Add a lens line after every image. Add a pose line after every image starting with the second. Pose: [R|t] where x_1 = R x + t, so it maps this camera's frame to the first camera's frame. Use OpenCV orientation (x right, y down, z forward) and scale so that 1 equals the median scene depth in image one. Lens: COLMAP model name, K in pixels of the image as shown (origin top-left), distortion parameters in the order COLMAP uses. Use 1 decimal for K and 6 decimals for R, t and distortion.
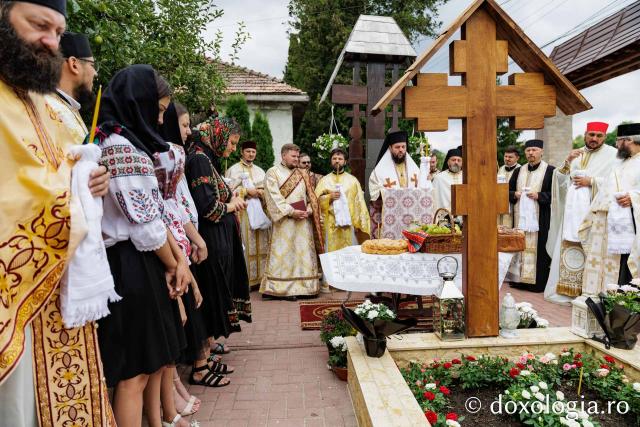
lens RADIAL K [[401.8, 0, 320.0], [0, 401.8, 213.5], [0, 0, 1]] dist [0.005434, -0.046351]
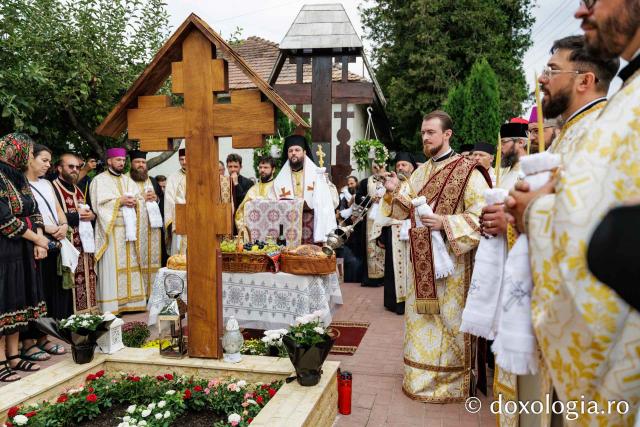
lens RADIAL K [[487.5, 0, 320.0], [0, 487.5, 213.5], [0, 0, 1]] dist [0.042842, -0.000316]
pose [[0.968567, 0.021245, -0.247844, 0.990001], [-0.023422, 0.999709, -0.005838, -0.048558], [0.247648, 0.011460, 0.968782, -0.104407]]
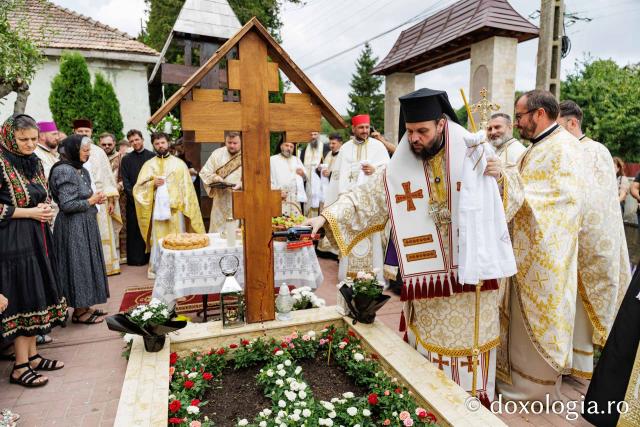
lens RADIAL K [[401.8, 0, 320.0], [0, 401.8, 213.5], [0, 0, 1]] dist [0.005434, -0.046351]
pose [[0.955548, -0.022571, 0.293971, 0.236287], [-0.004208, 0.995920, 0.090144, -0.112481], [-0.294806, -0.087374, 0.951554, -0.136960]]
